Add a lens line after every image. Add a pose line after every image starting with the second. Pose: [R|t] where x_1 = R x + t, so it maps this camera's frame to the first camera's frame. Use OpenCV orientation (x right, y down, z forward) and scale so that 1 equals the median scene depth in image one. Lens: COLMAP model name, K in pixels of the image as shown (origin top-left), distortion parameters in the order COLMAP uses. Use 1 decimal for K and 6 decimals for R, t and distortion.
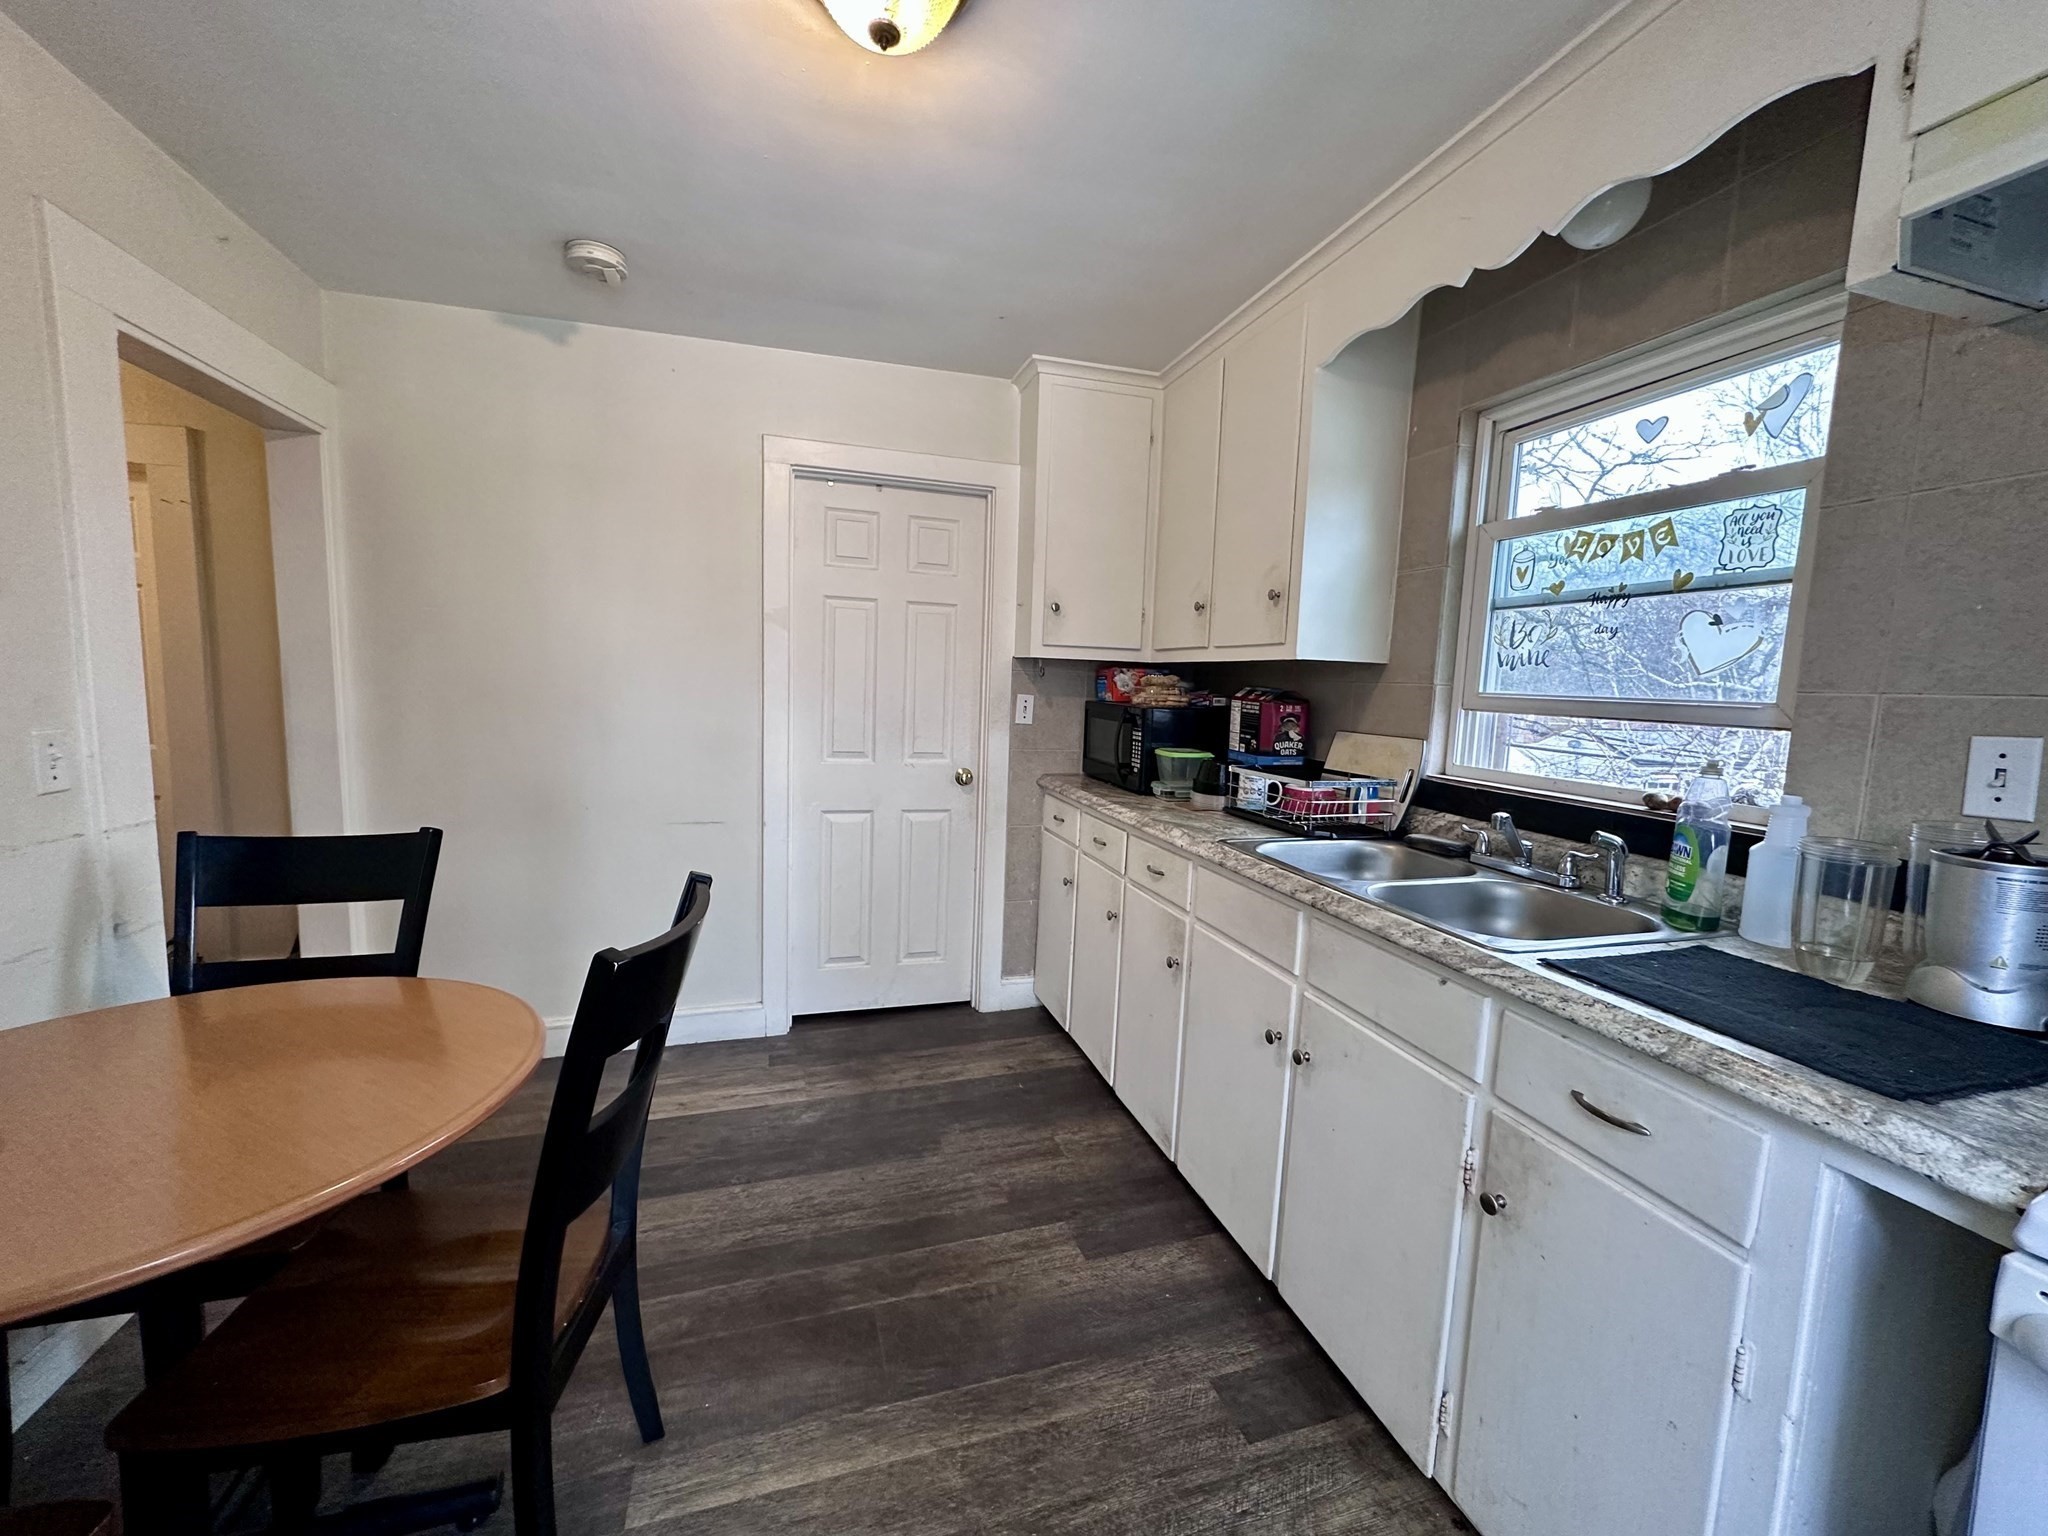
lens RADIAL K [[813.9, 0, 1025.3], [0, 813.9, 765.9], [0, 0, 1]] dist [-0.011226, -0.000089]
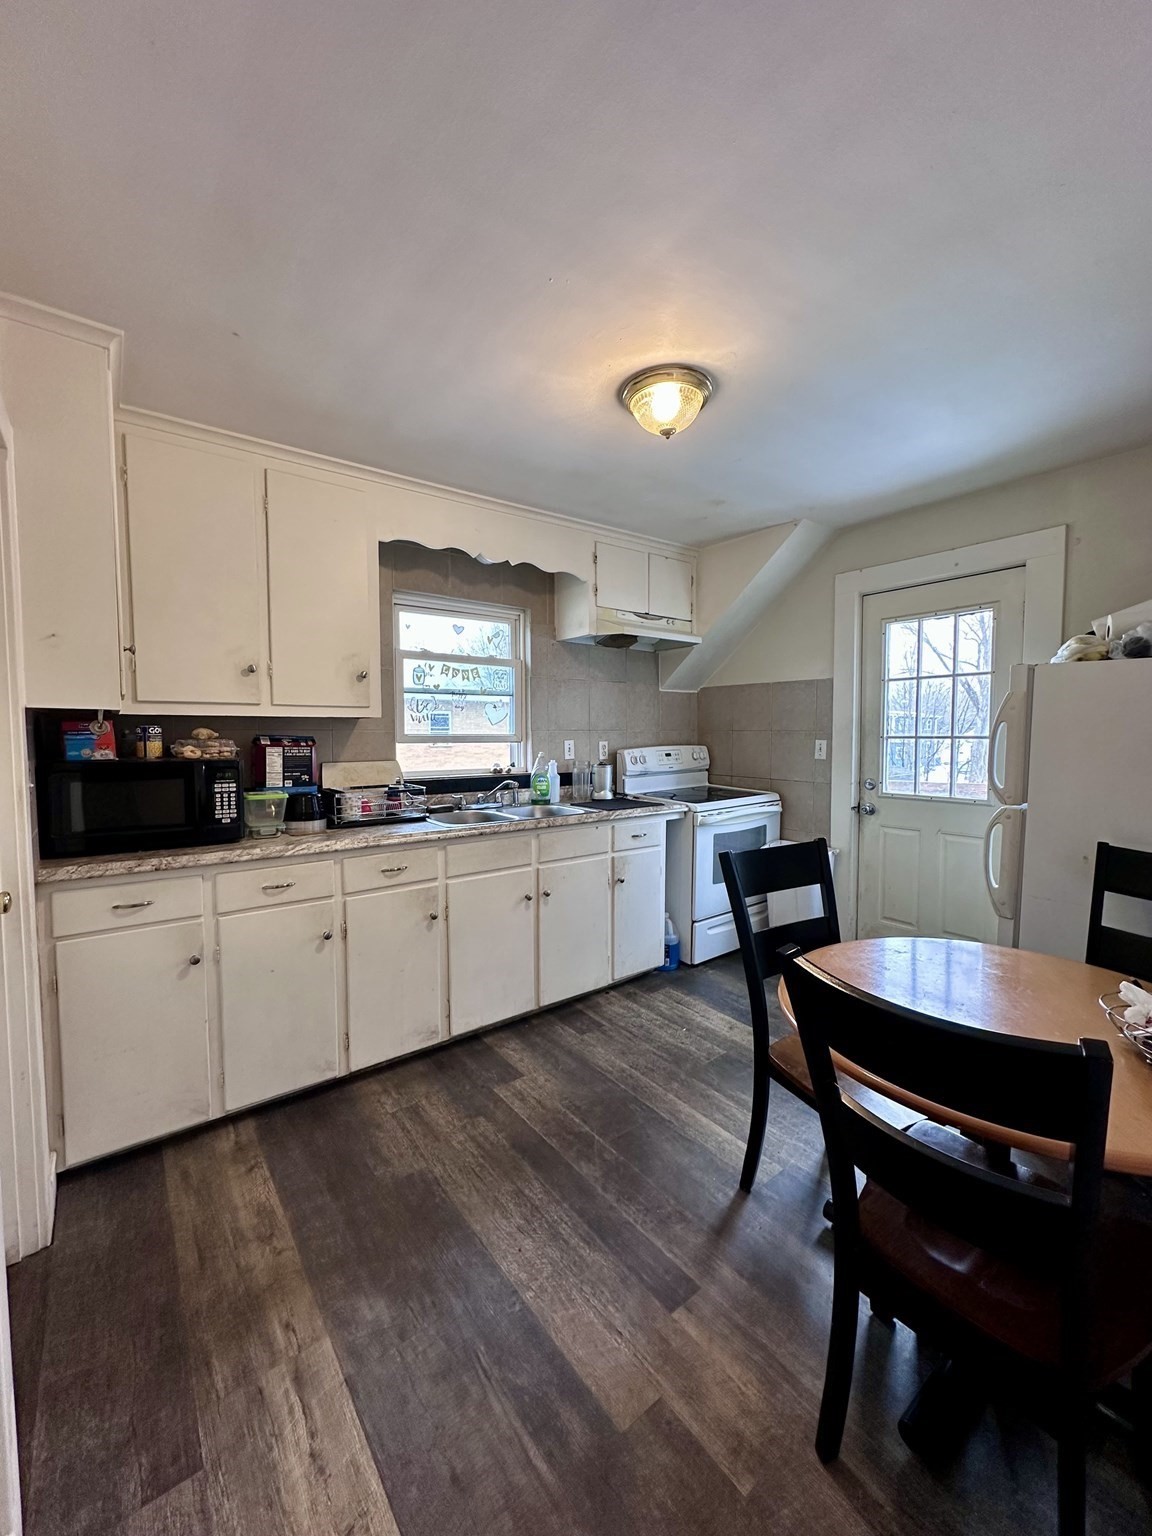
lens RADIAL K [[610.5, 0, 575.9], [0, 610.5, 768.2], [0, 0, 1]] dist [-0.011226, -0.000089]
pose [[-0.354092, -0.088738, 0.930991, -1.082420], [0.087916, 0.987921, 0.127603, -0.177438], [-0.931069, 0.127032, -0.342014, 1.242543]]
